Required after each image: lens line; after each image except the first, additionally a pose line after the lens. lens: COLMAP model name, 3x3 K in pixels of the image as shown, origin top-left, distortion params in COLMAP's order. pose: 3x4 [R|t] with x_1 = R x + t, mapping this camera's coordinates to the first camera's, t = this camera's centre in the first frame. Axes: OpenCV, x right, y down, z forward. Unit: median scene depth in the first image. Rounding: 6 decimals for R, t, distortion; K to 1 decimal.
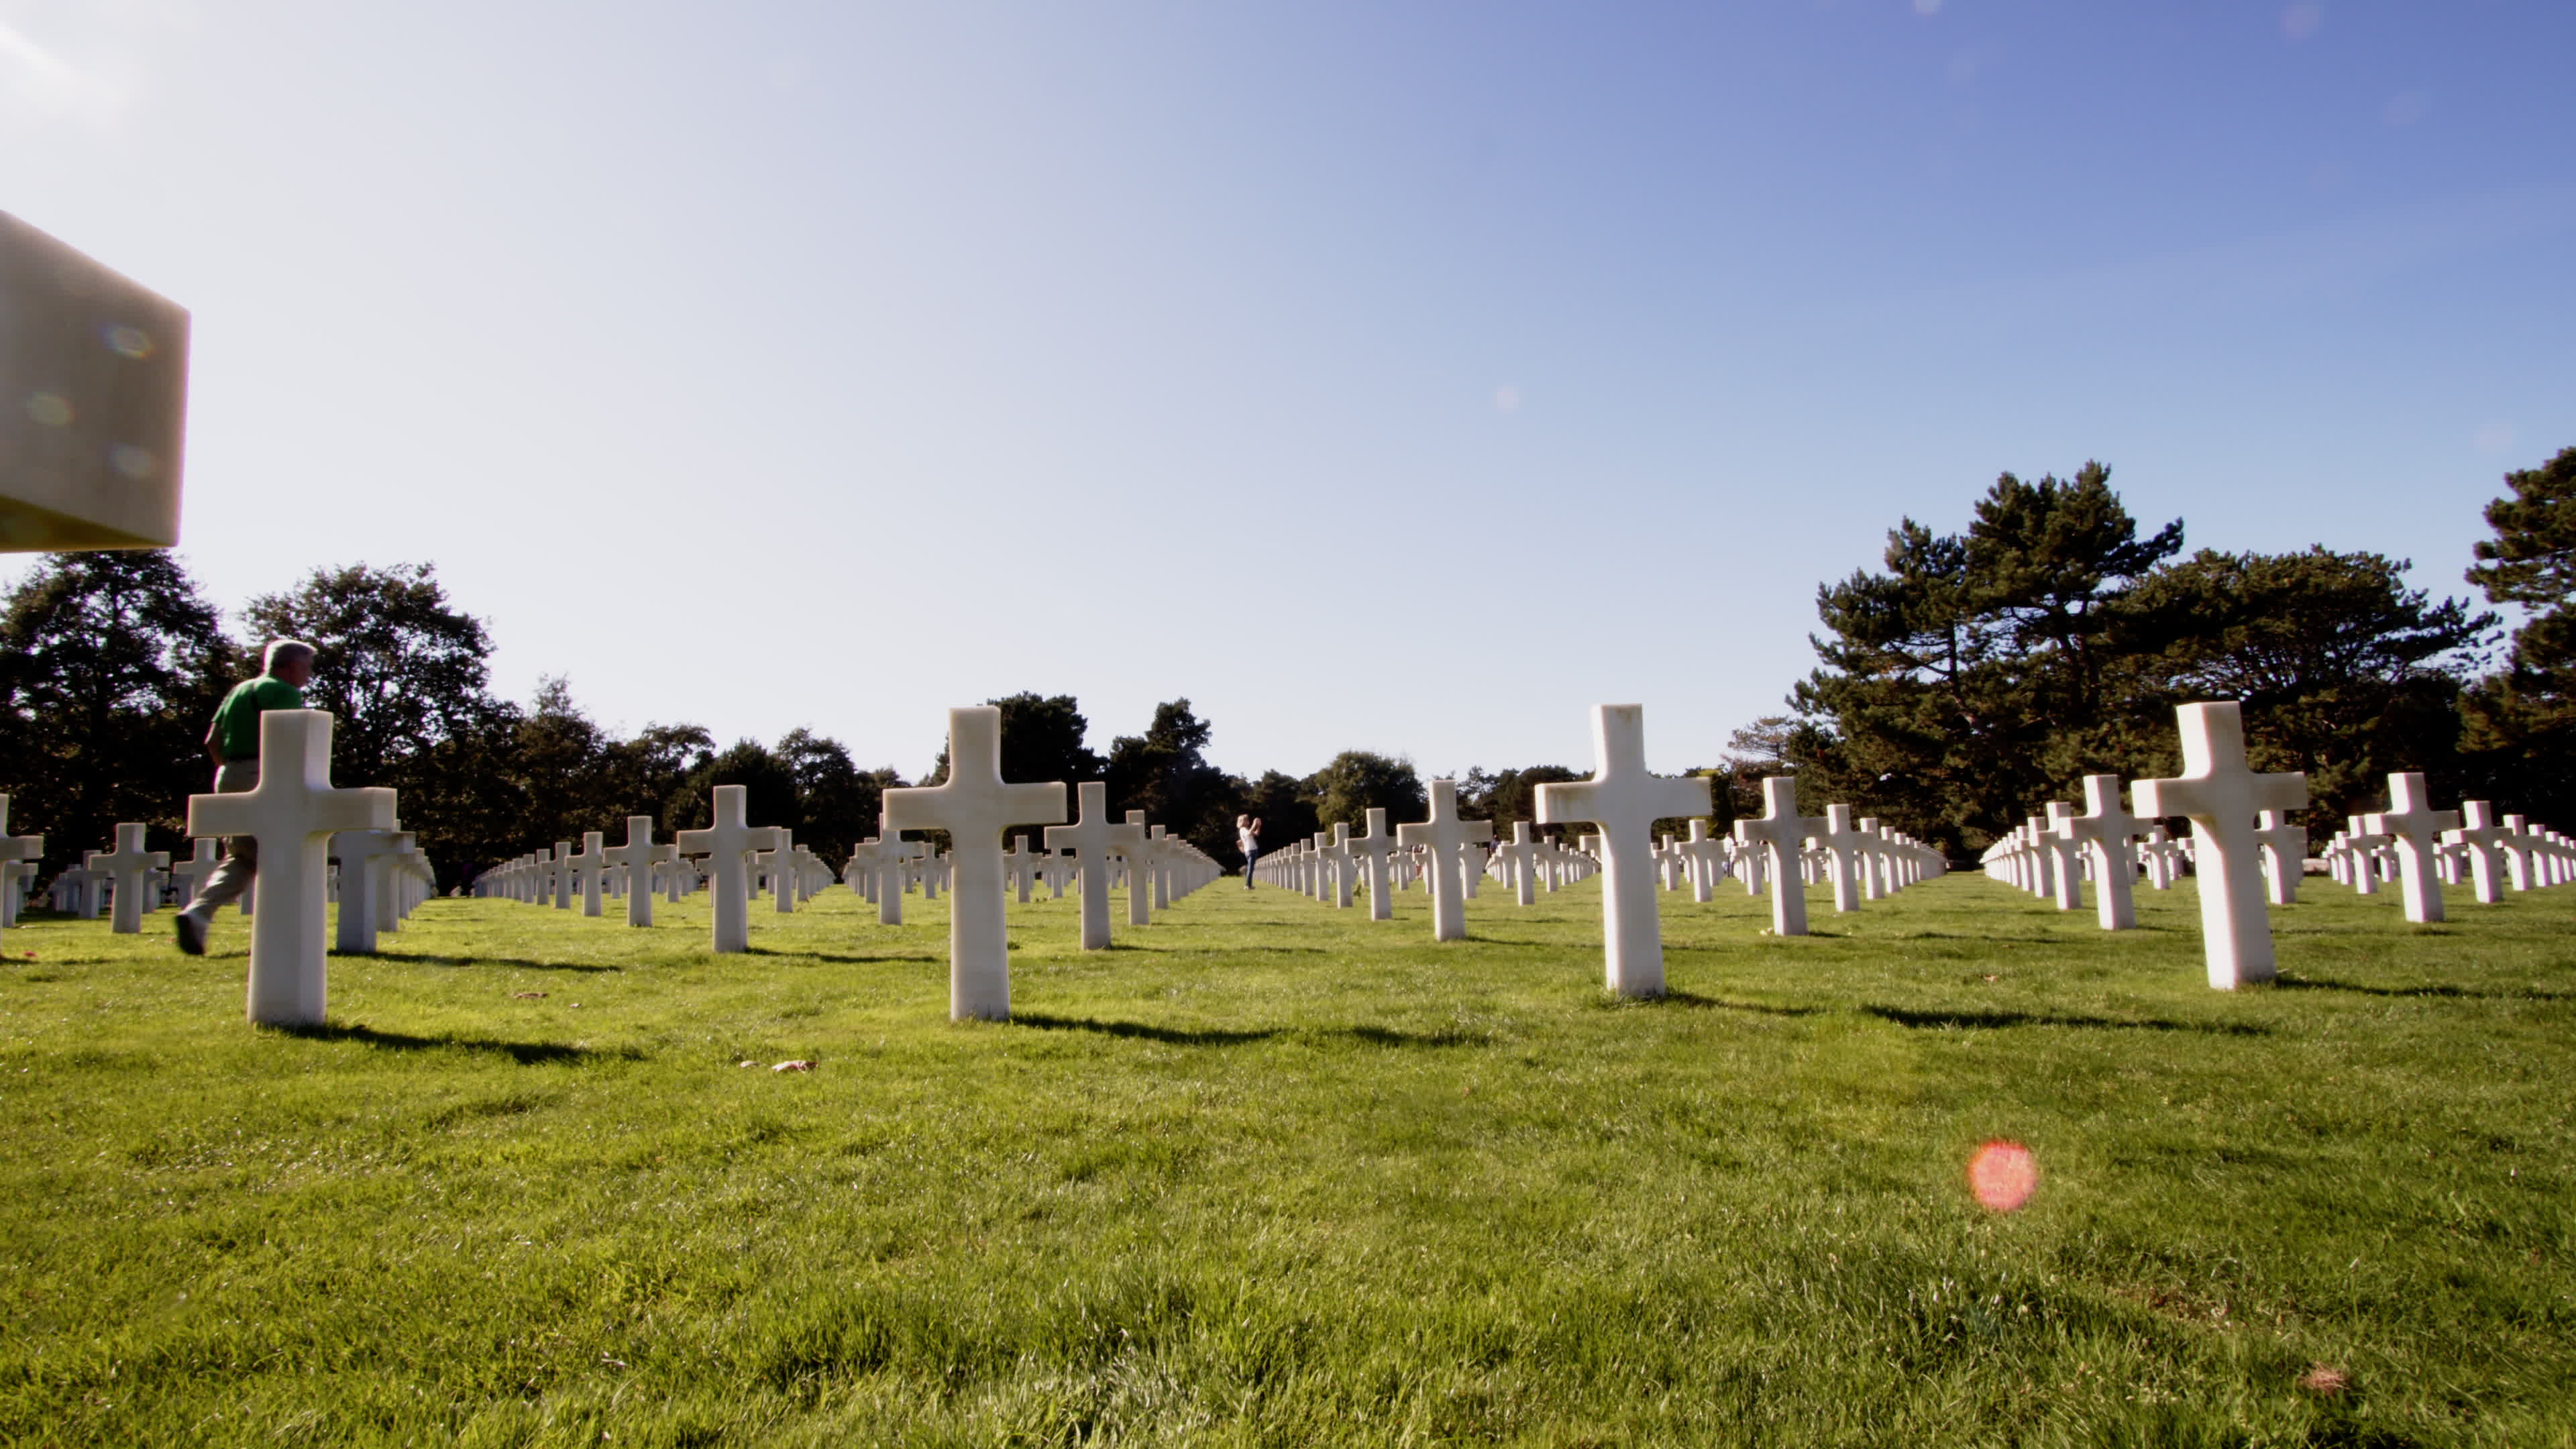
lens RADIAL K [[1144.6, 0, 1296.4], [0, 1144.6, 744.5], [0, 0, 1]] dist [-0.021019, 0.004707]
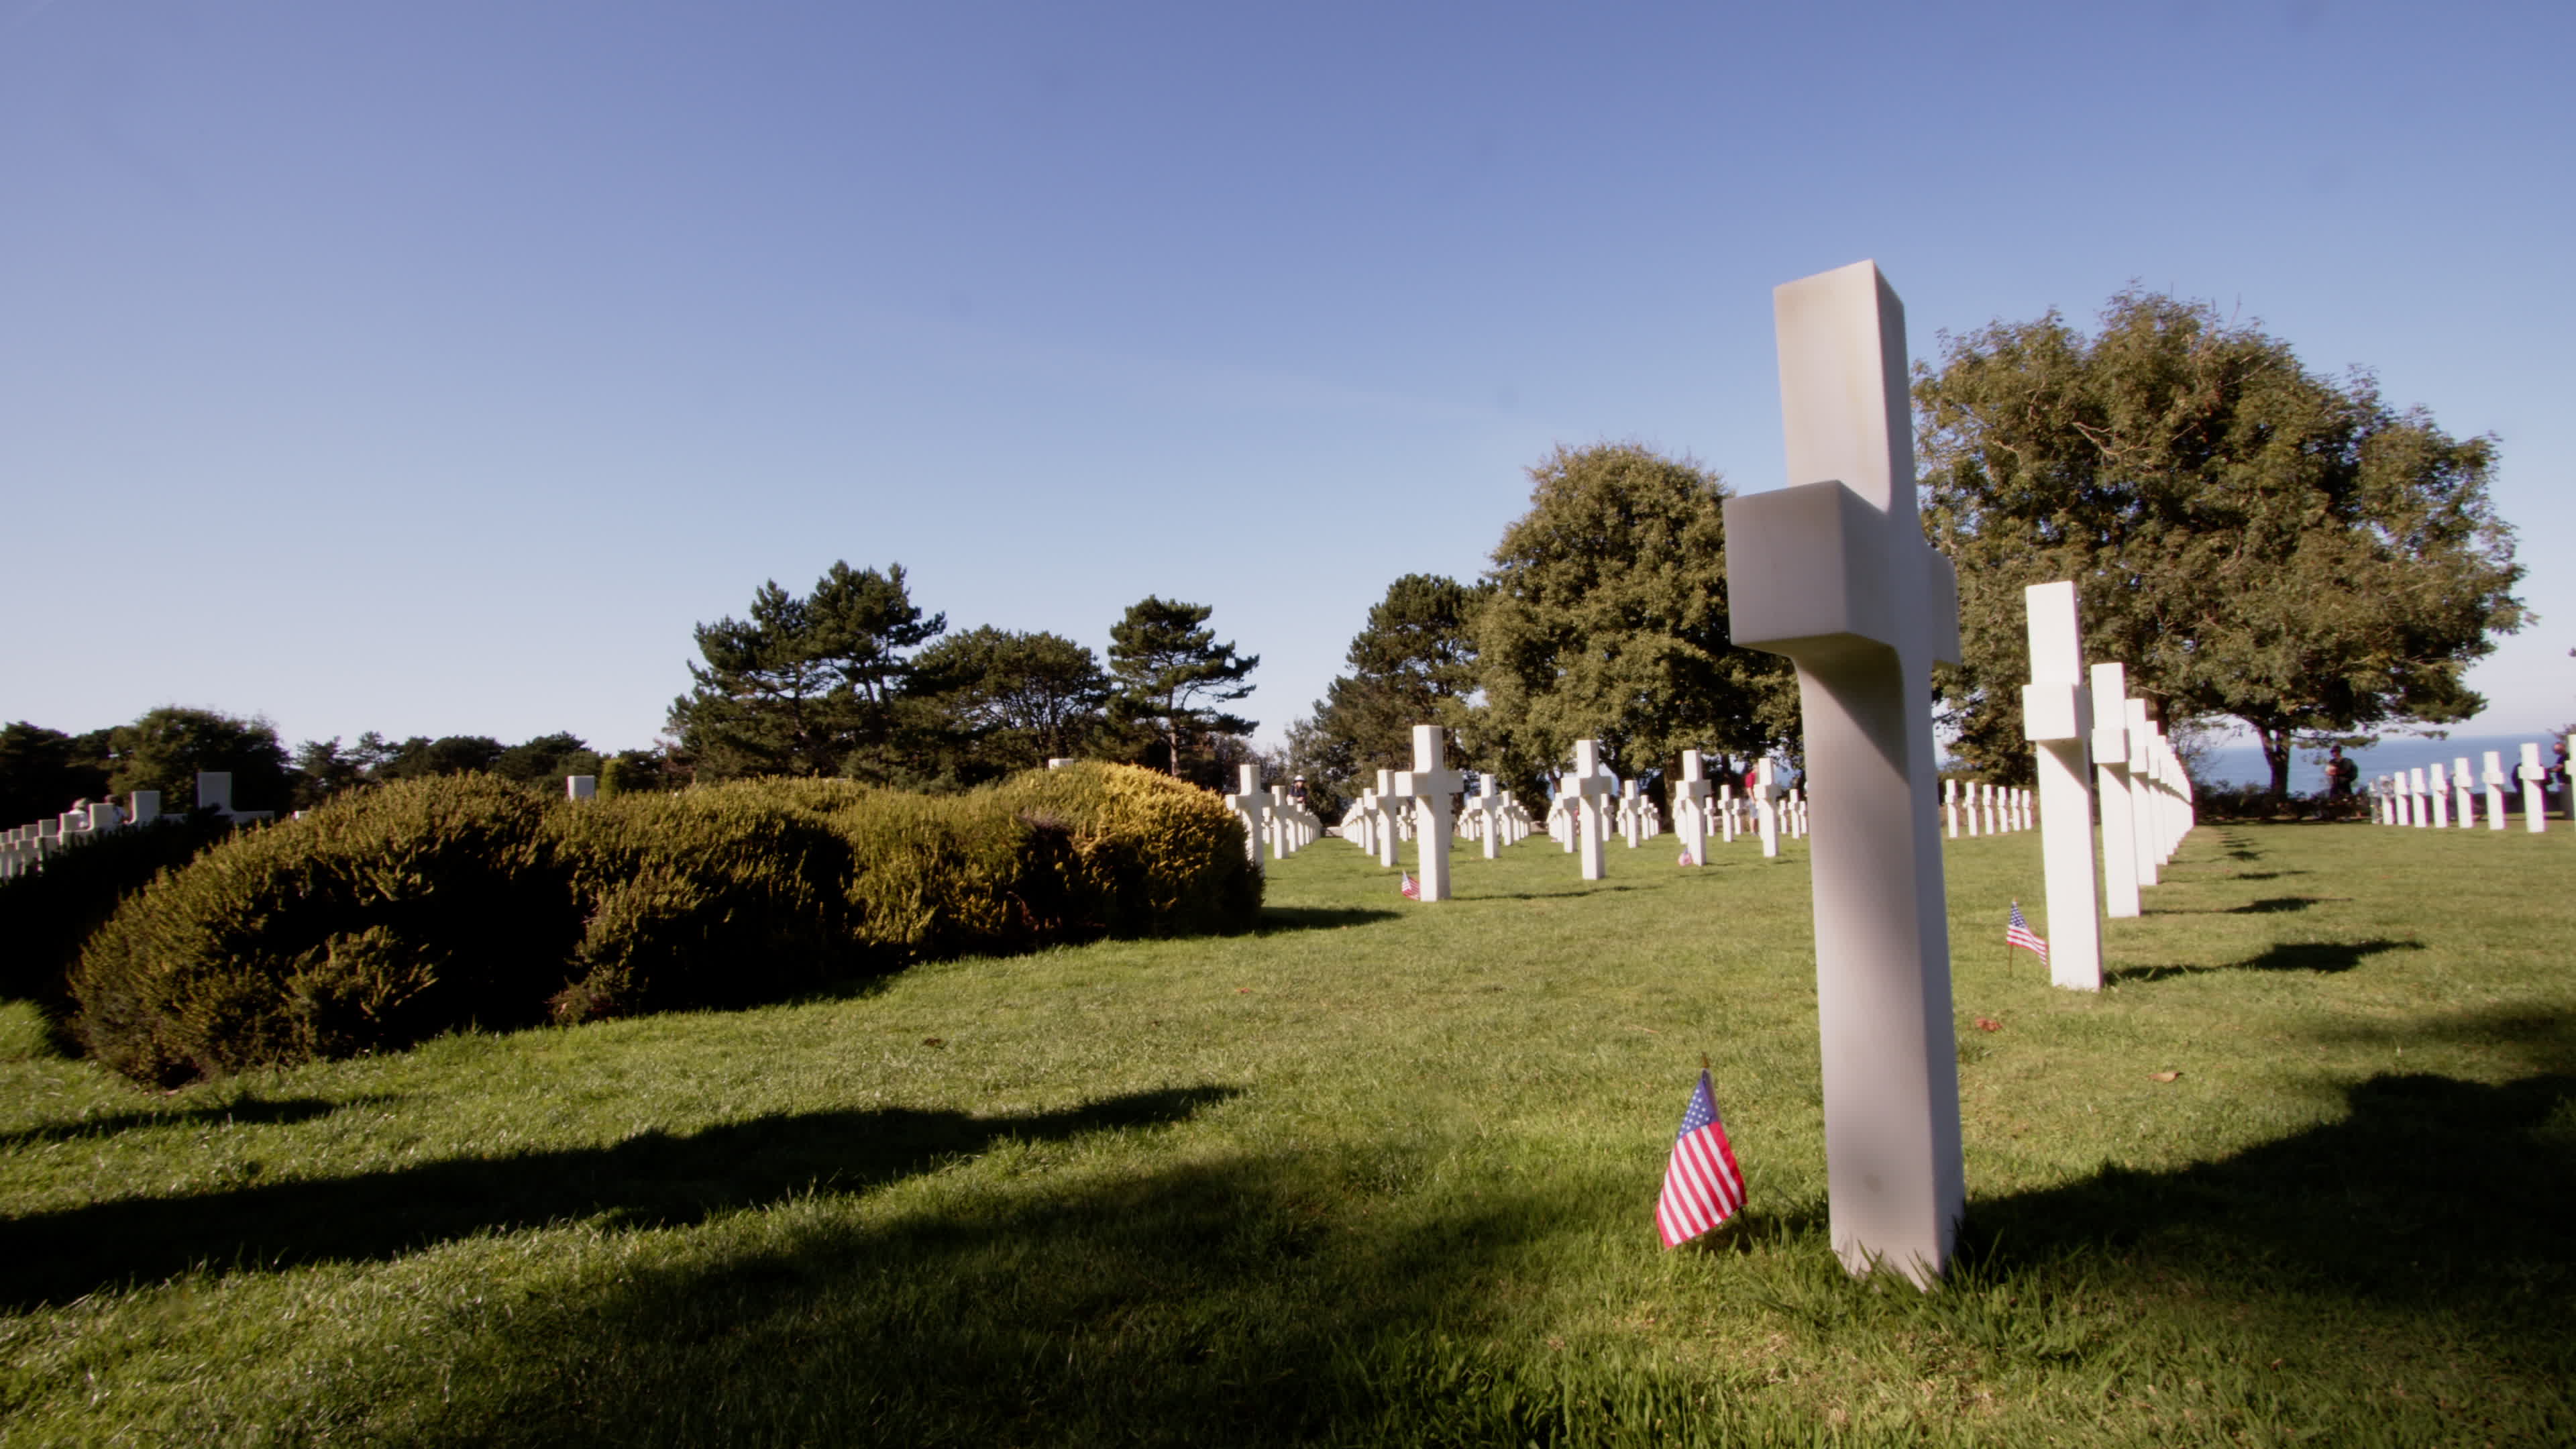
lens RADIAL K [[1144.6, 0, 1296.4], [0, 1144.6, 744.5], [0, 0, 1]] dist [-0.021019, 0.004707]
pose [[0.670360, 0.042456, 0.740821, -0.020871], [-0.059549, 0.998220, -0.003323, -0.031458], [-0.739643, -0.041887, 0.671695, -0.273350]]
